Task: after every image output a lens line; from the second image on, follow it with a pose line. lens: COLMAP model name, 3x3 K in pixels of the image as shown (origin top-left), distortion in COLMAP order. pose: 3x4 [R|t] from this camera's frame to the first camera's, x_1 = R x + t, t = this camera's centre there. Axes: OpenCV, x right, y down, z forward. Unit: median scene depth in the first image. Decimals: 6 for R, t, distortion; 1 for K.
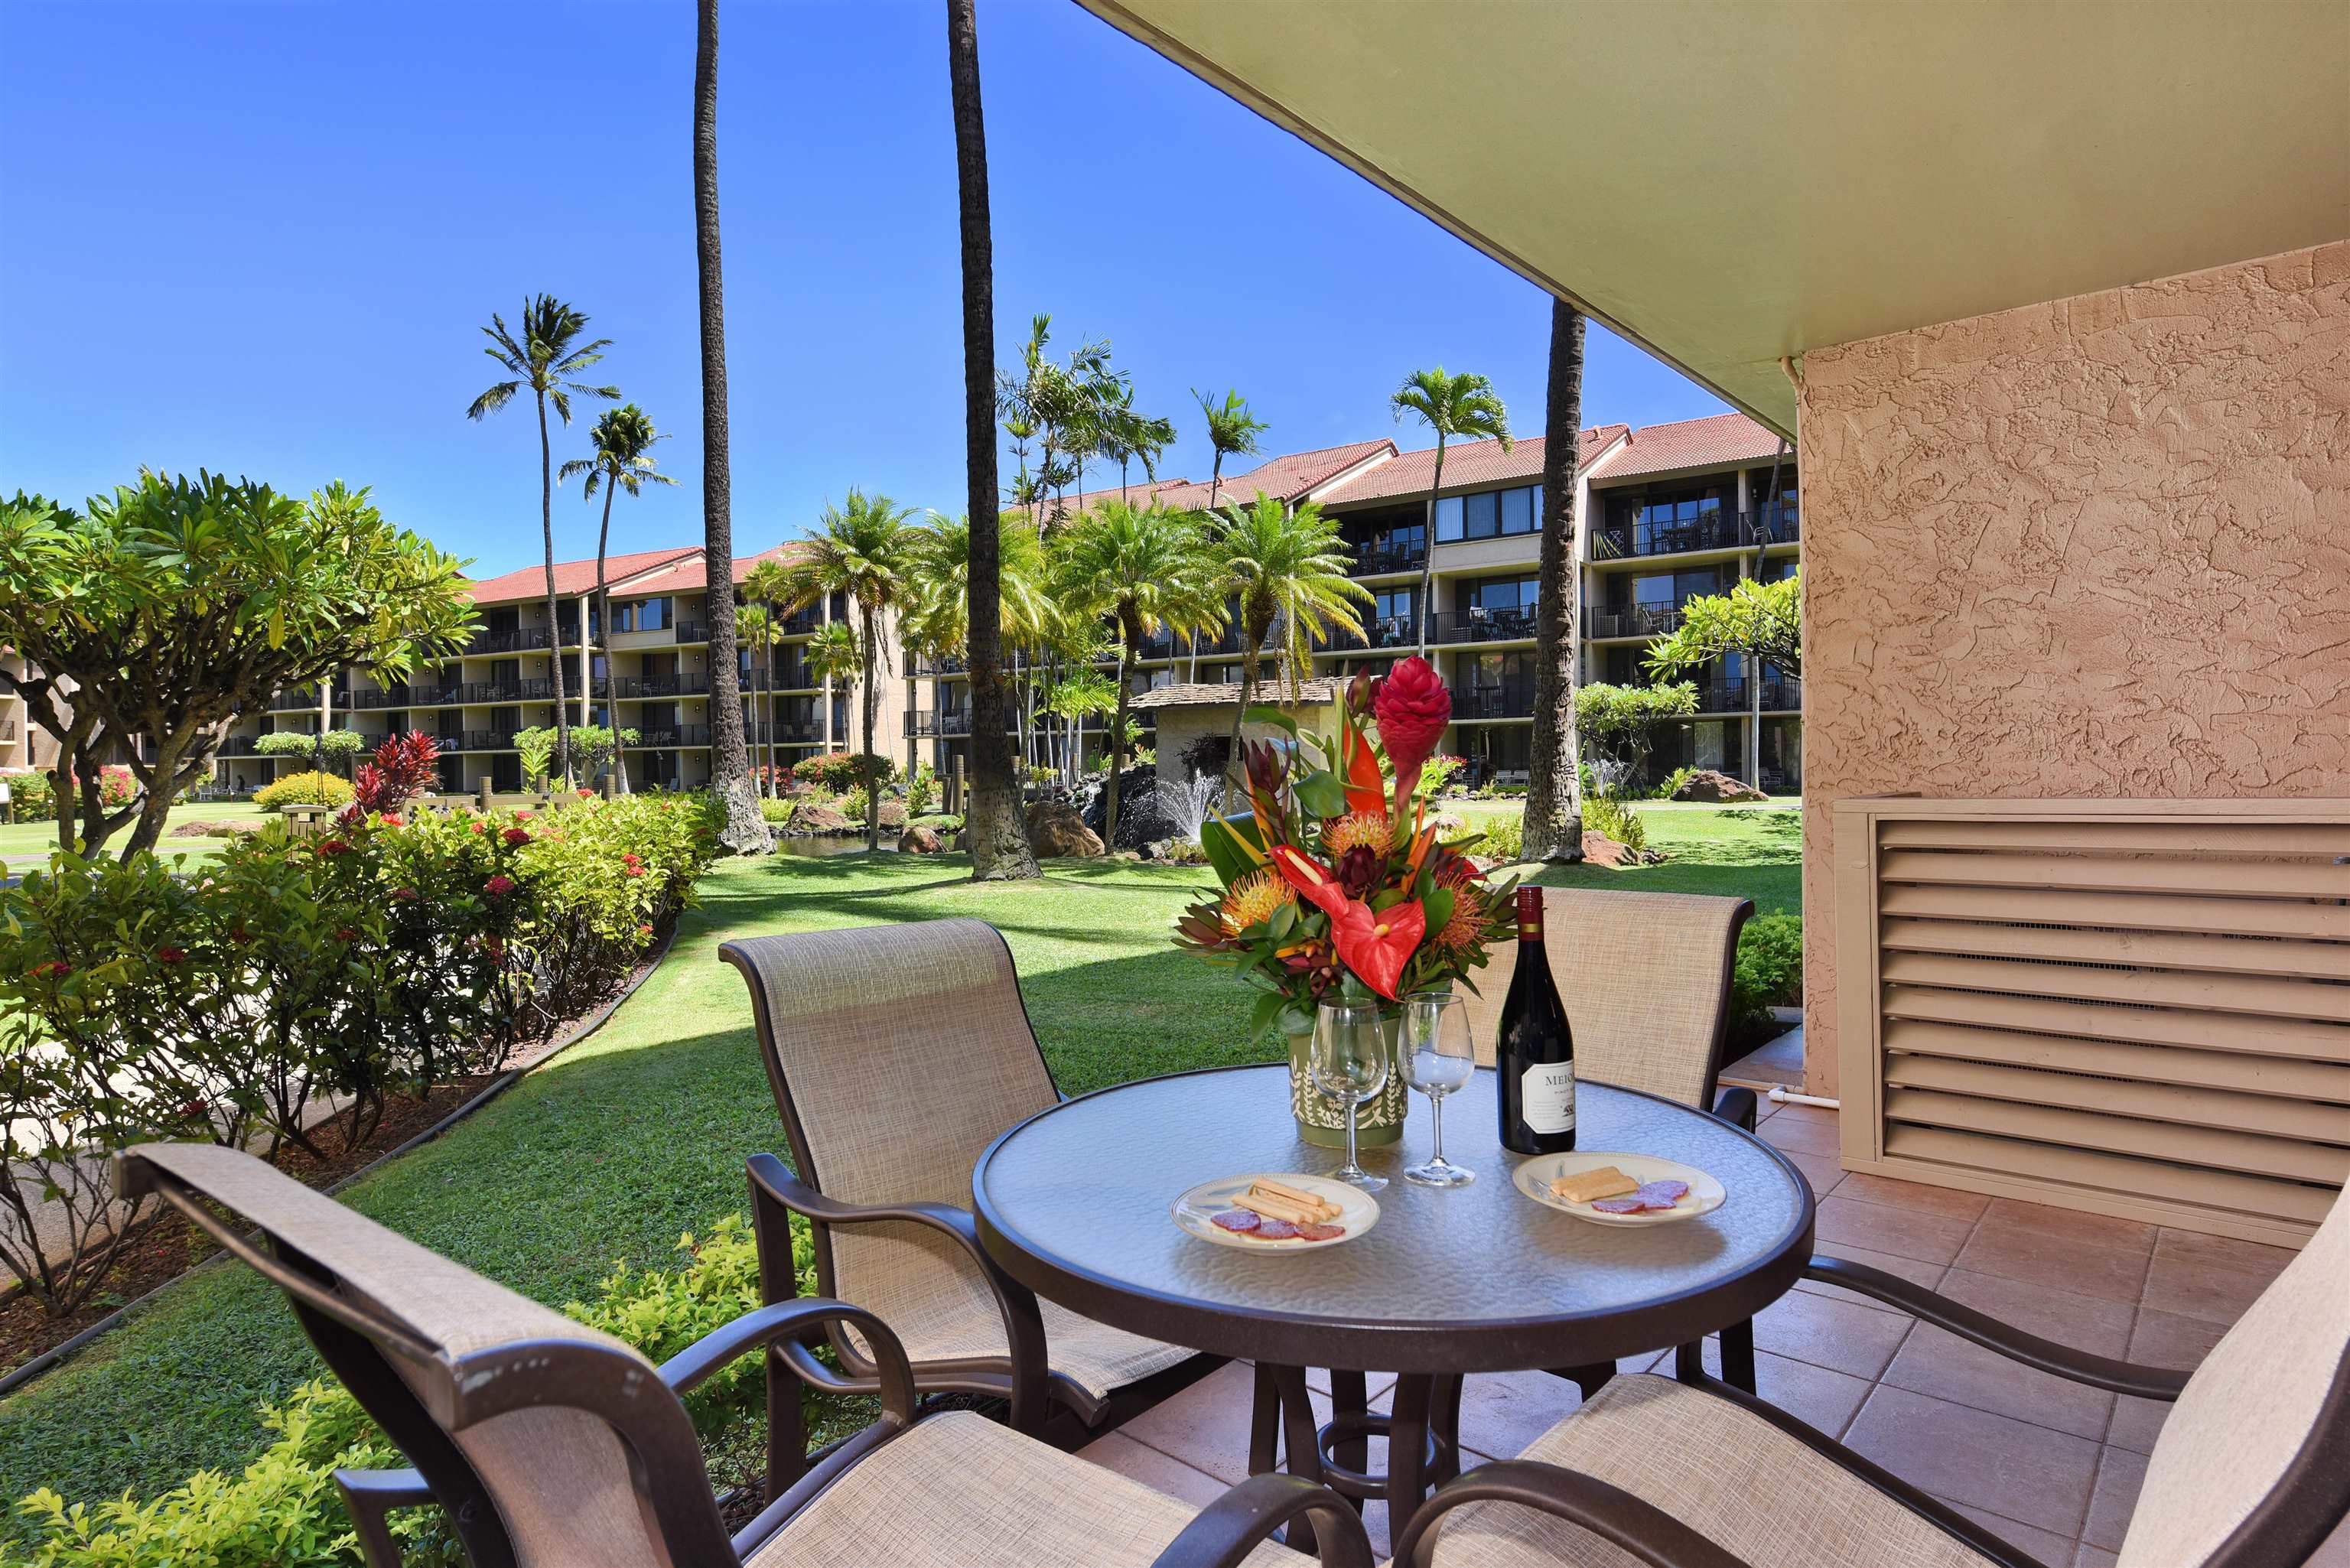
lens RADIAL K [[1219.2, 0, 1181.6], [0, 1219.2, 760.1], [0, 0, 1]] dist [-0.002378, -0.001078]
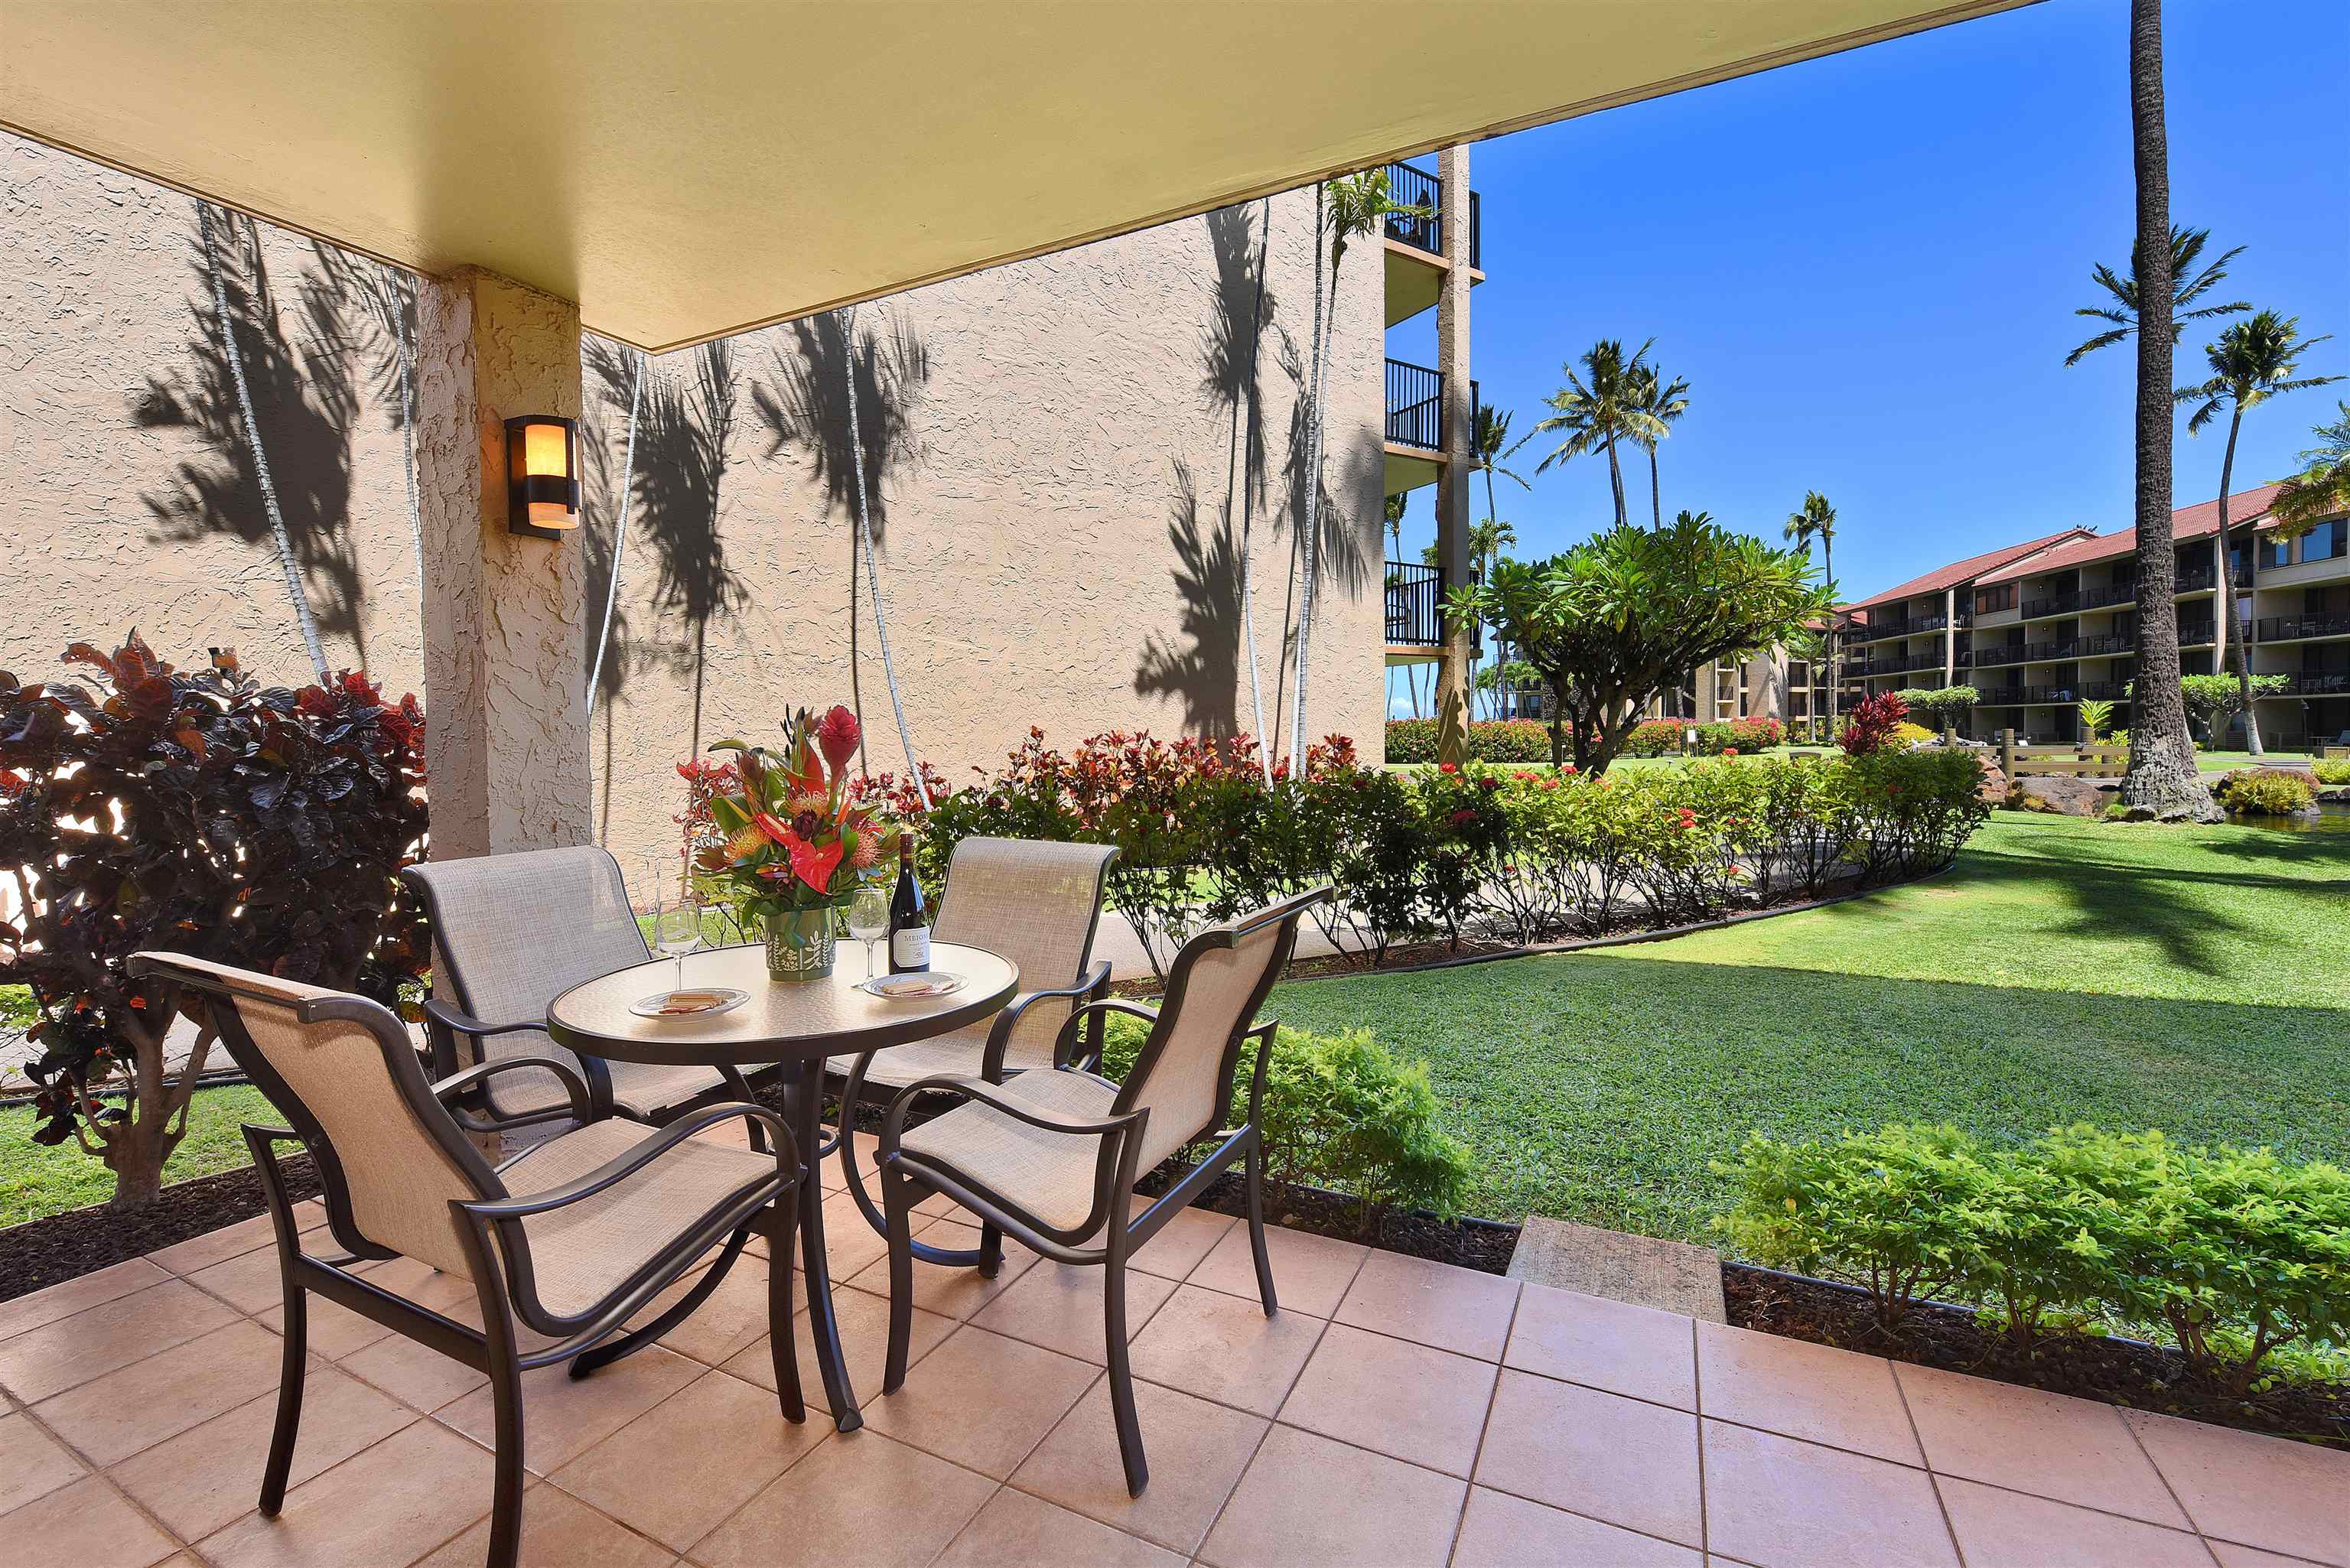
lens RADIAL K [[1009.4, 0, 1177.1], [0, 1009.4, 757.7], [0, 0, 1]] dist [-0.015035, -0.000170]
pose [[0.272195, 0.036670, -0.961543, 0.036945], [0.008740, 0.999138, 0.040577, -0.001370], [0.962202, -0.019449, 0.271640, 0.023991]]
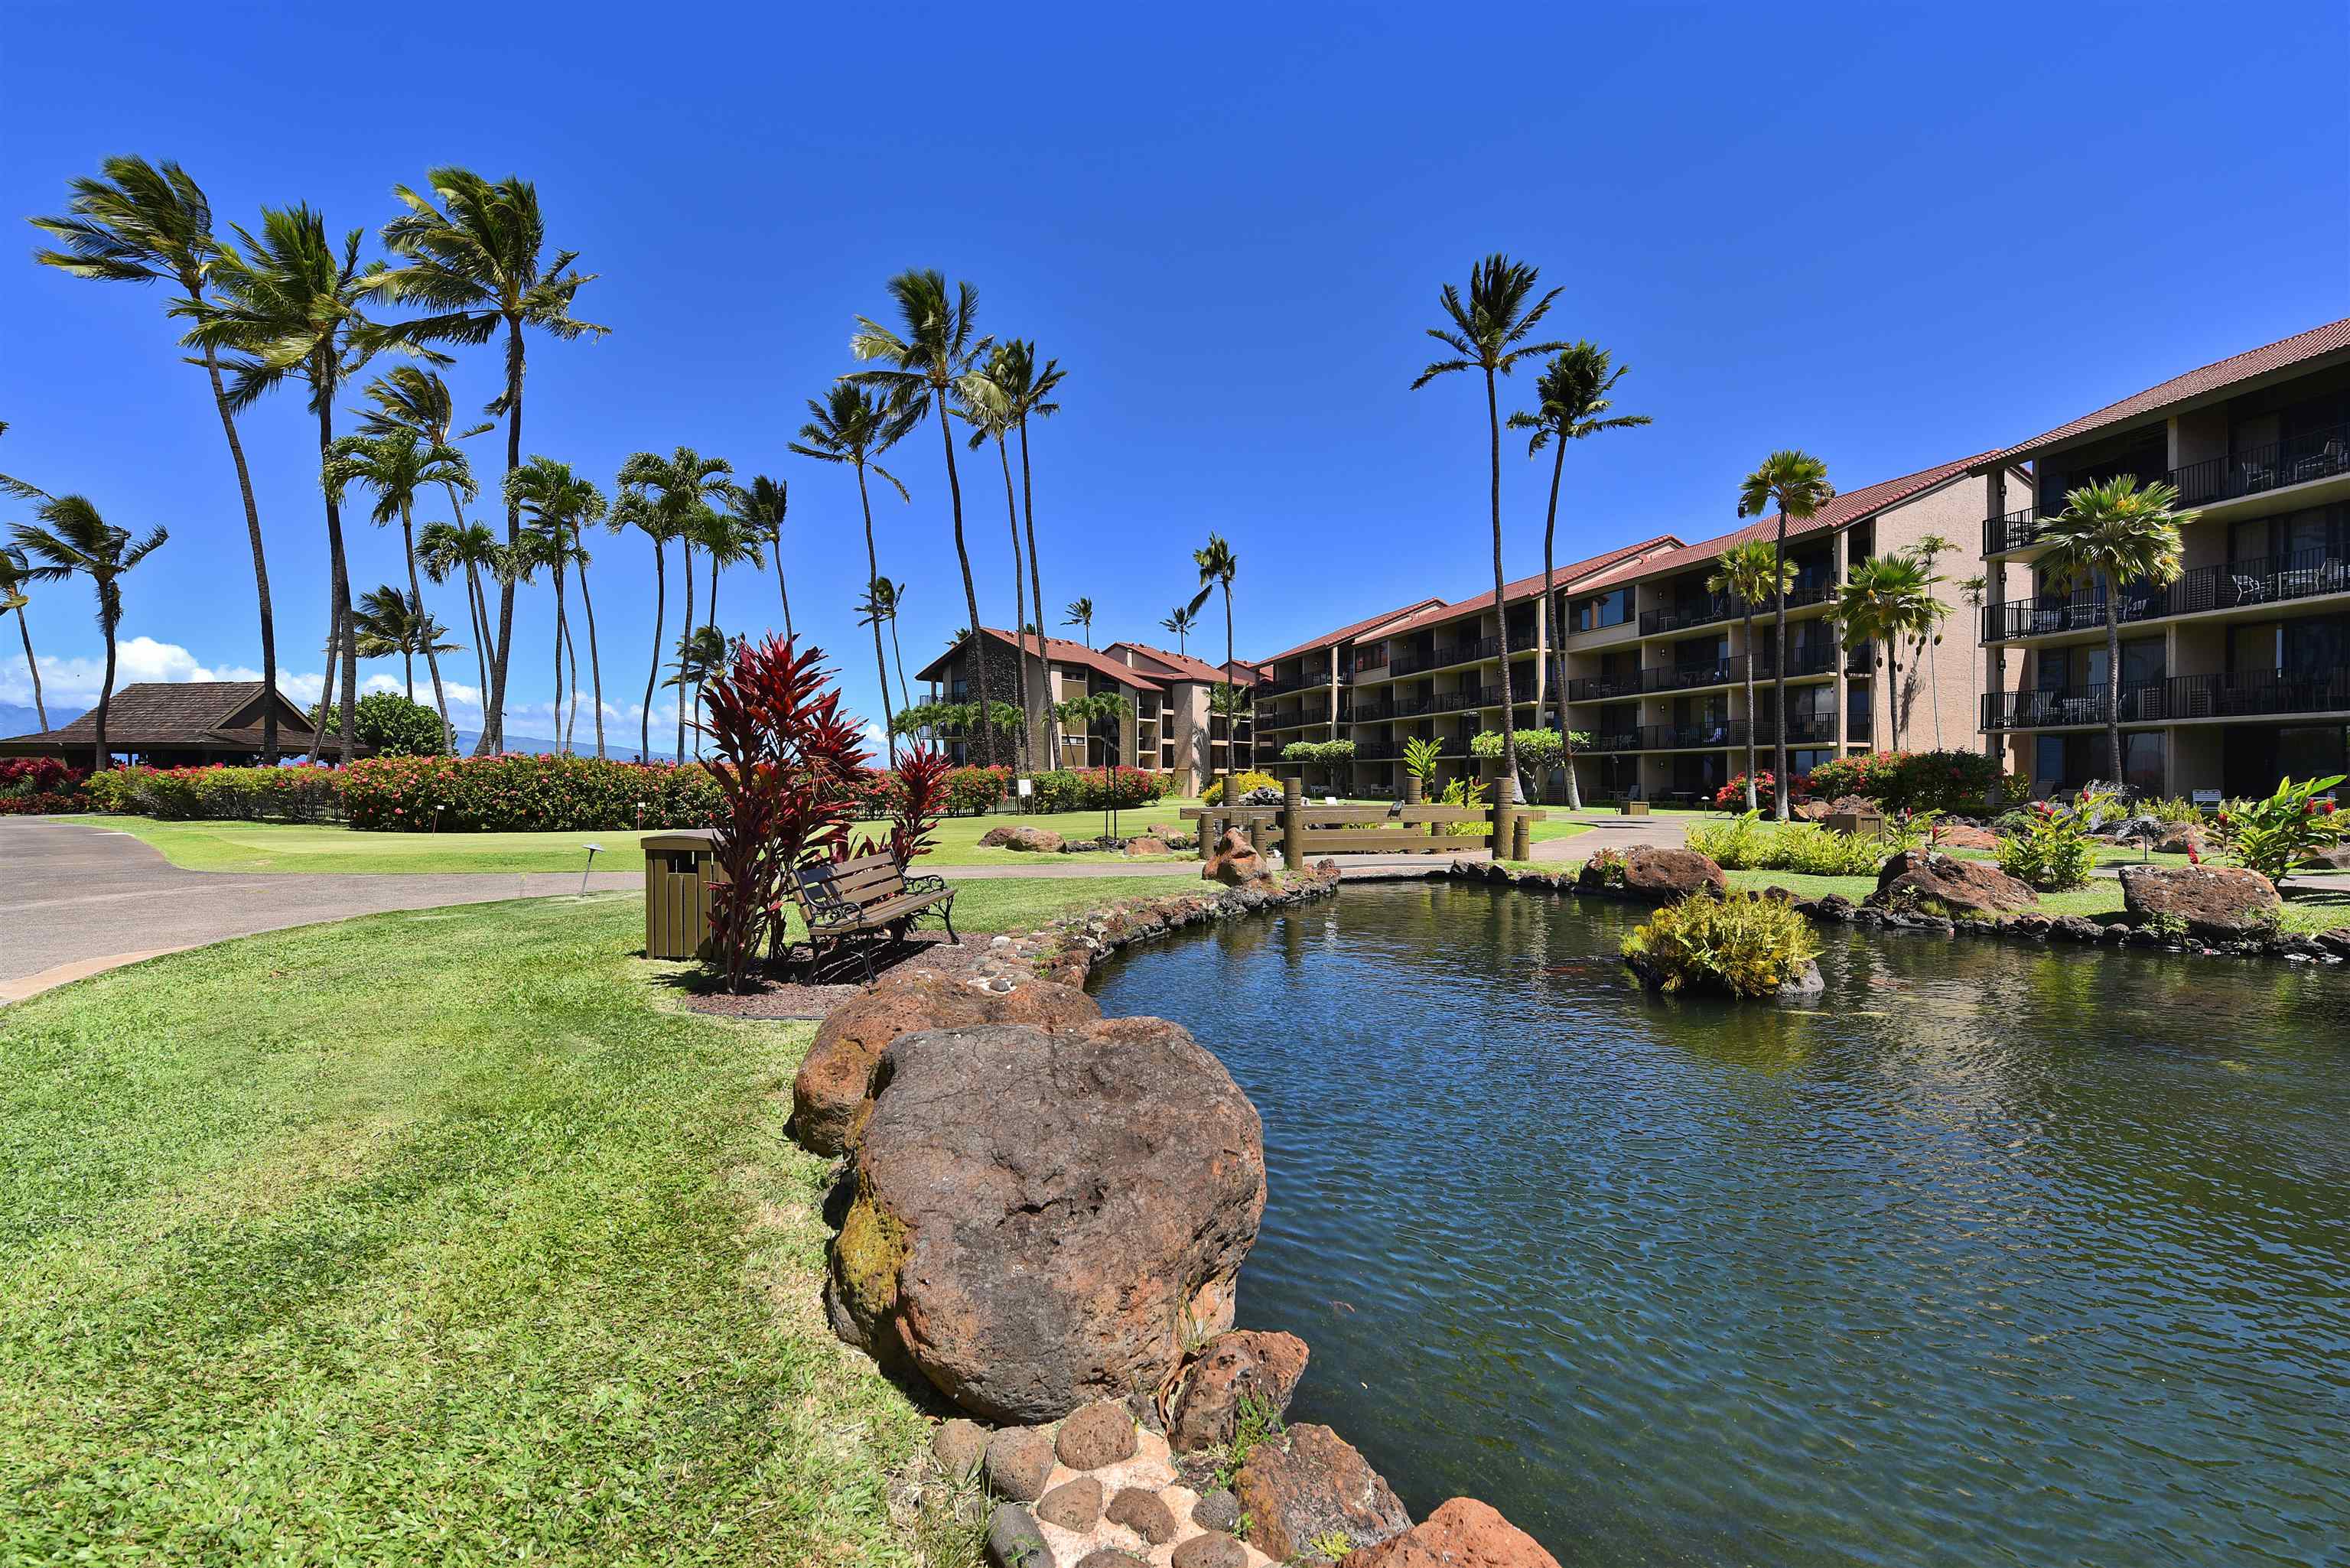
lens RADIAL K [[990.3, 0, 1111.7], [0, 990.3, 785.5], [0, 0, 1]] dist [-0.002390, -0.000221]
pose [[0.633628, 0.019262, -0.773398, -0.115466], [-0.006739, 0.999789, 0.019380, 0.004178], [0.773609, -0.007068, 0.633624, 0.288777]]
